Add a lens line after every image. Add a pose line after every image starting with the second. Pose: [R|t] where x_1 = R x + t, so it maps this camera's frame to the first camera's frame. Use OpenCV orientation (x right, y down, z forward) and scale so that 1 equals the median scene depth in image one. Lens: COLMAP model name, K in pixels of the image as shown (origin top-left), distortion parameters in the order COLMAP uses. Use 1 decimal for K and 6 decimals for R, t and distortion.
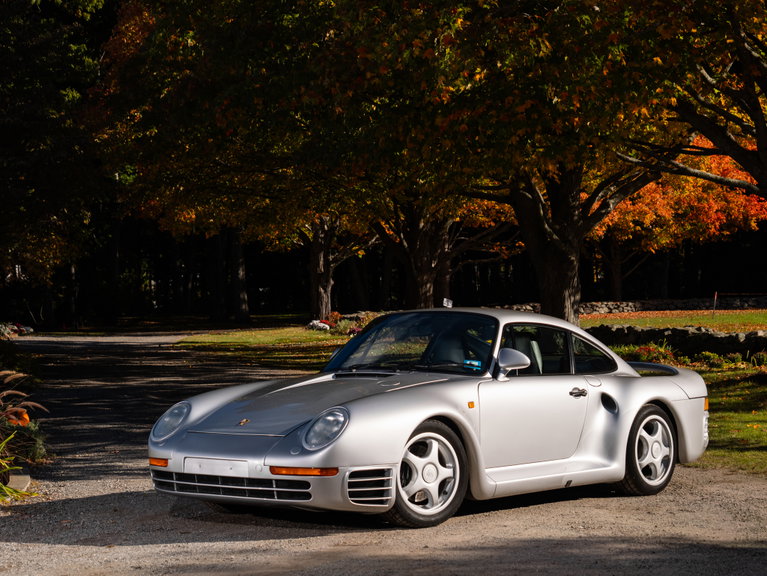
lens RADIAL K [[1783.5, 0, 383.9], [0, 1783.5, 287.7], [0, 0, 1]] dist [-0.056792, 0.000000]
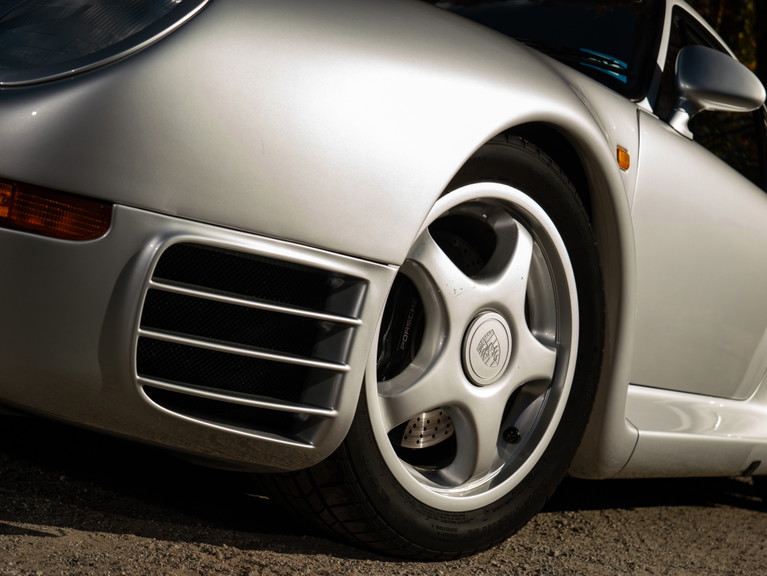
lens RADIAL K [[1310.2, 0, 384.4], [0, 1310.2, 287.8], [0, 0, 1]] dist [0.026985, 0.000000]
pose [[0.970030, 0.205682, 0.129370, -0.013331], [-0.206786, 0.978374, -0.004986, 0.100241], [-0.127598, -0.021915, 0.991584, 0.824005]]
